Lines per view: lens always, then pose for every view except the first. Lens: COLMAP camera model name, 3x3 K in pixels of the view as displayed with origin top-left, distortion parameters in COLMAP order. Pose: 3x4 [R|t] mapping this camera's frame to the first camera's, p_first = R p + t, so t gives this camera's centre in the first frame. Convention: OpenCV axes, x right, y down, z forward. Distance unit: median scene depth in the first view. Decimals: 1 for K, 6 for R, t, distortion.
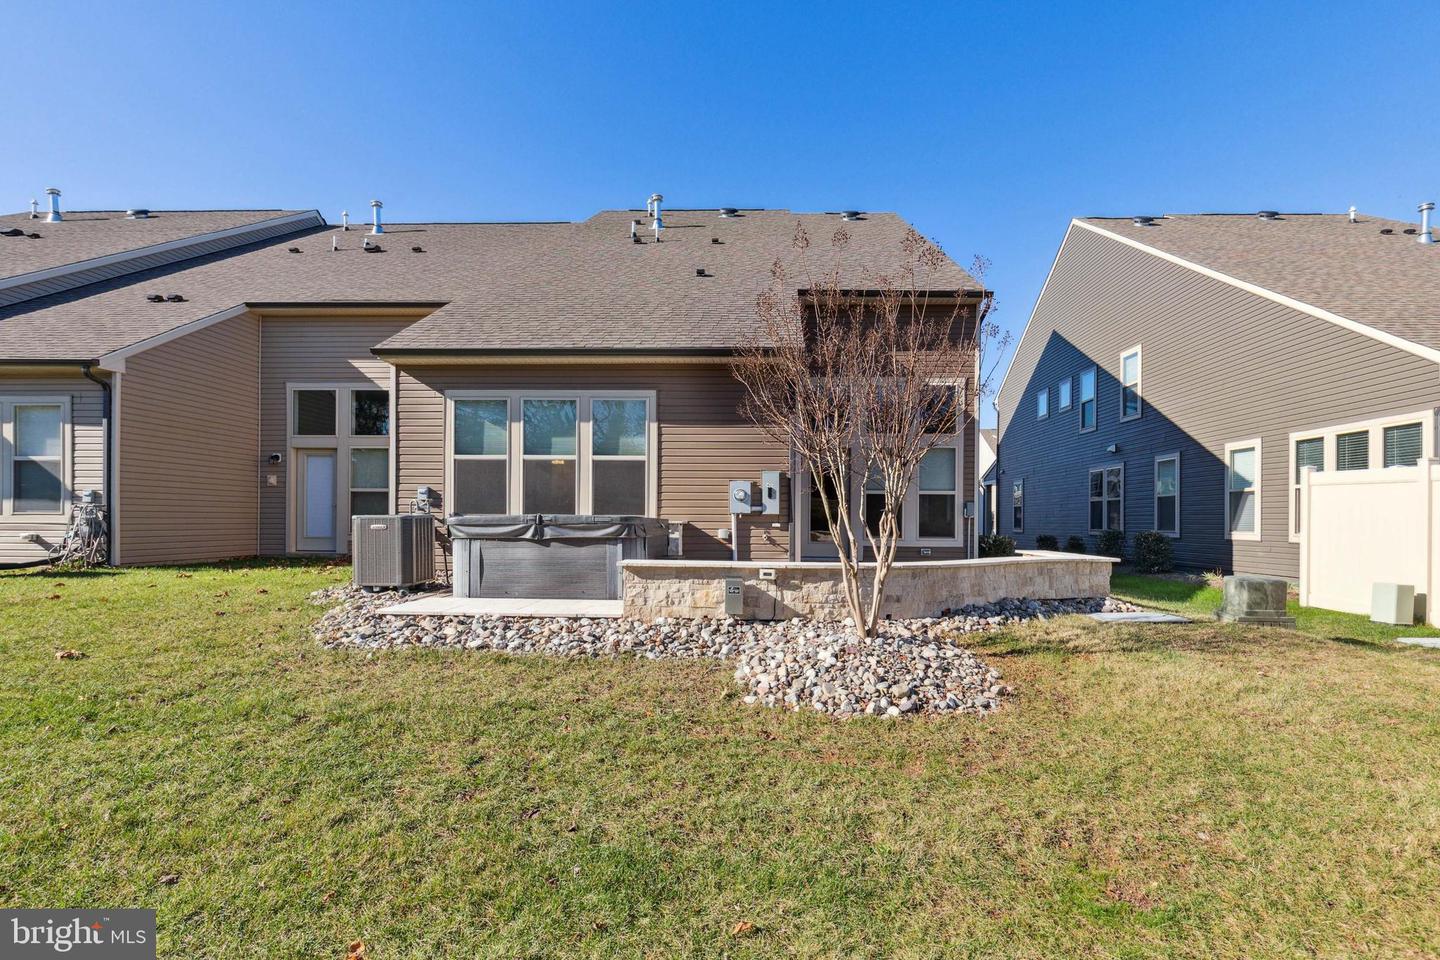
lens RADIAL K [[700.9, 0, 743.3], [0, 700.9, 517.3], [0, 0, 1]] dist [0.006609, -0.001312]
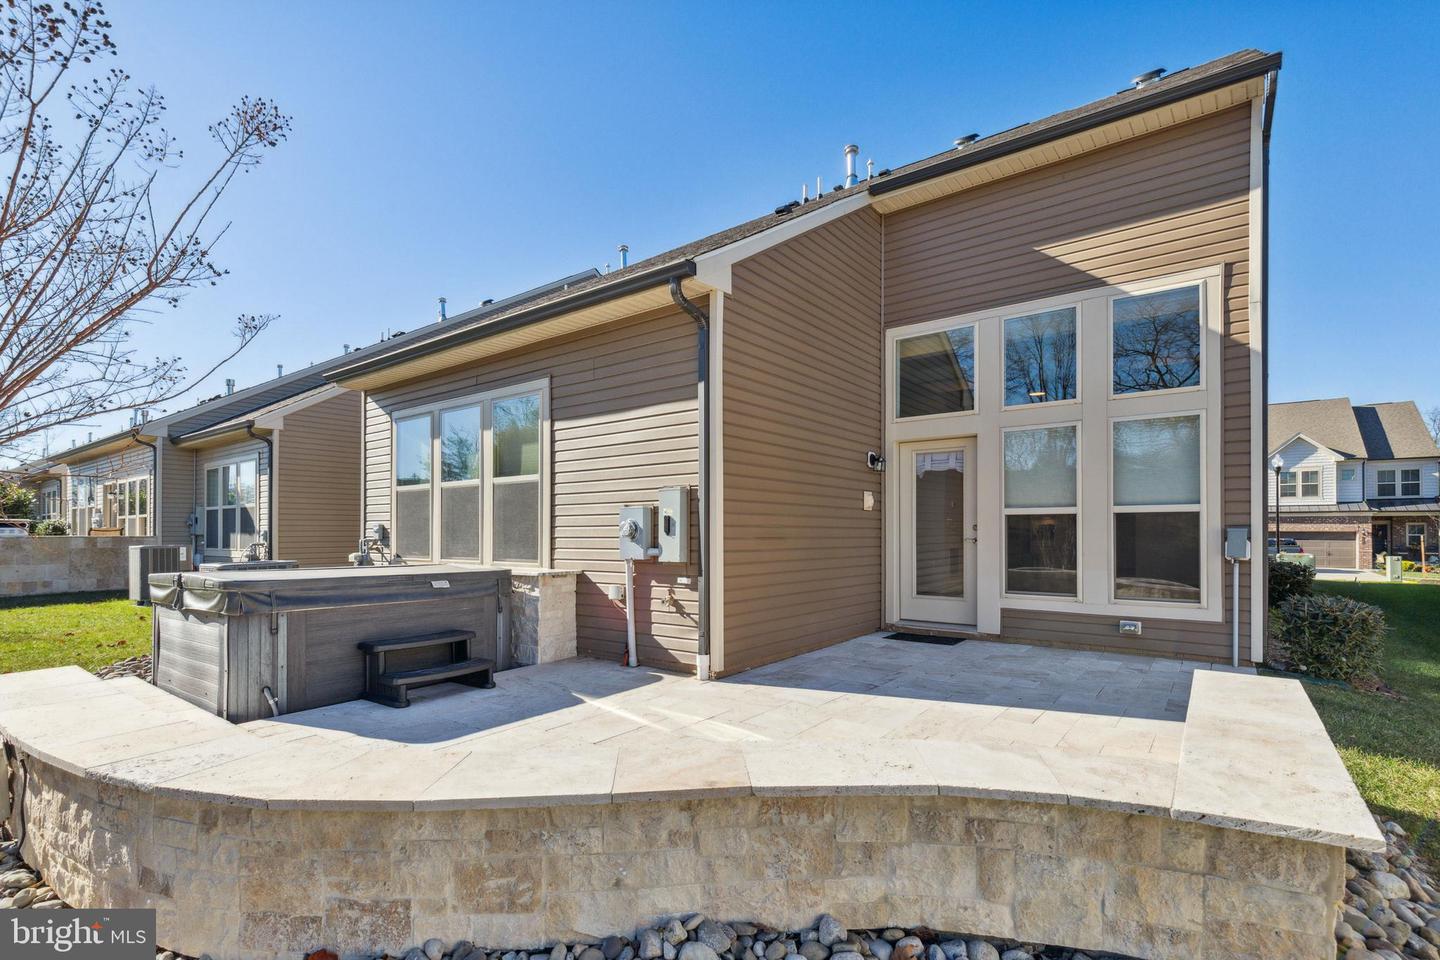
lens RADIAL K [[672.3, 0, 717.3], [0, 672.3, 524.9], [0, 0, 1]] dist [0.004202, 0.000330]
pose [[0.814091, -0.016200, -0.580511, 0.388827], [0.010198, 0.999855, -0.013601, -0.026555], [0.580648, 0.005152, 0.814139, 0.559831]]
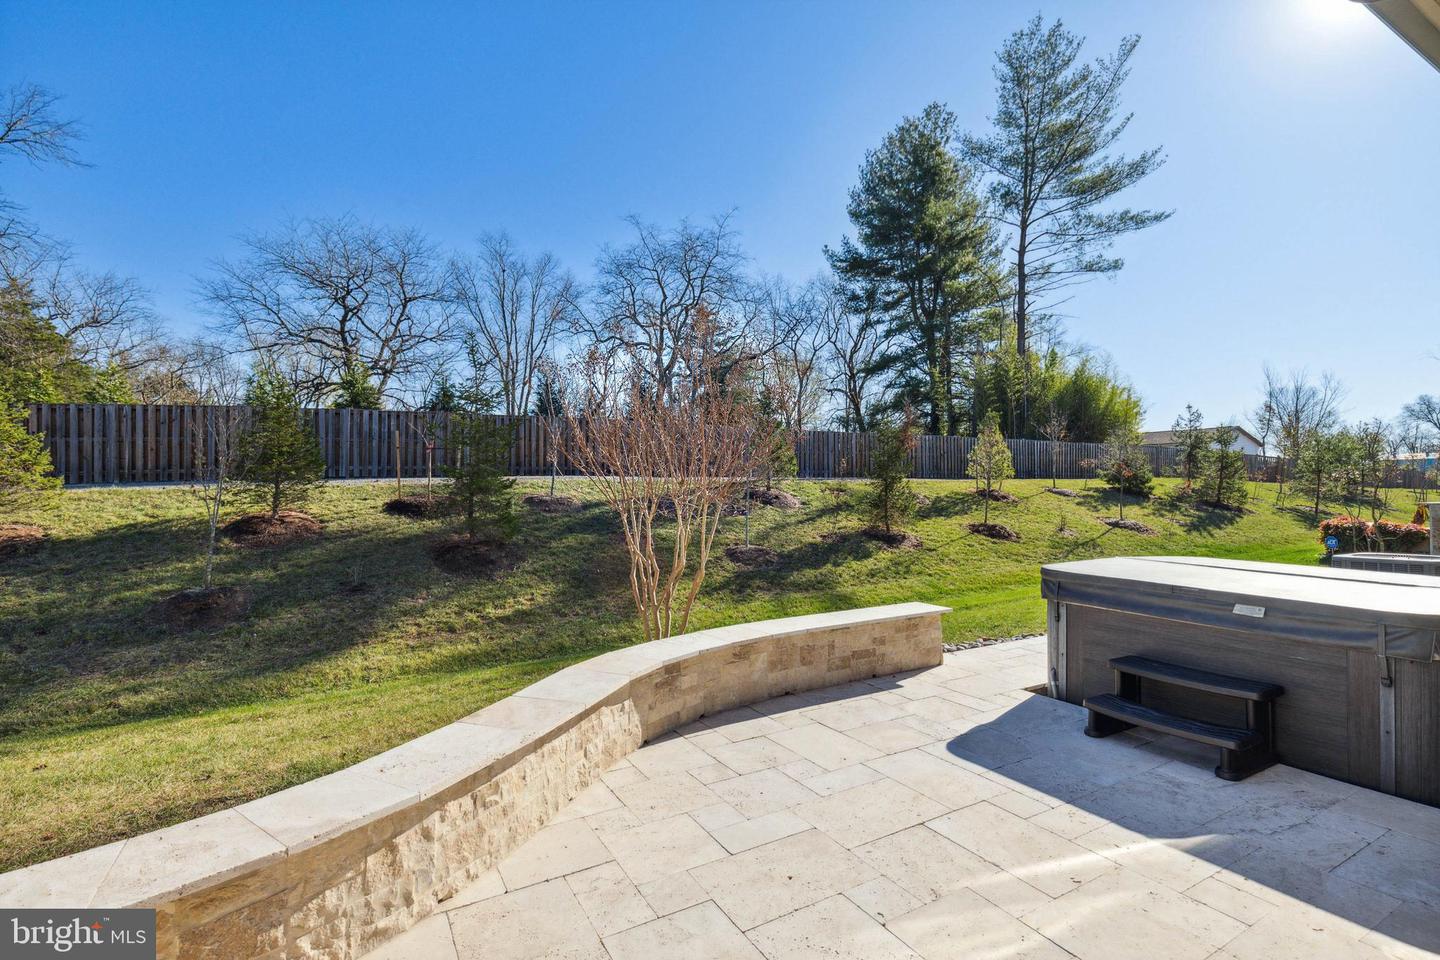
lens RADIAL K [[672.3, 0, 724.5], [0, 672.3, 484.3], [0, 0, 1]] dist [0.004202, 0.000330]
pose [[-0.849185, -0.007993, -0.528035, 0.321059], [-0.002472, 0.999935, -0.011161, -0.063514], [0.528090, -0.008173, -0.849149, 1.206997]]
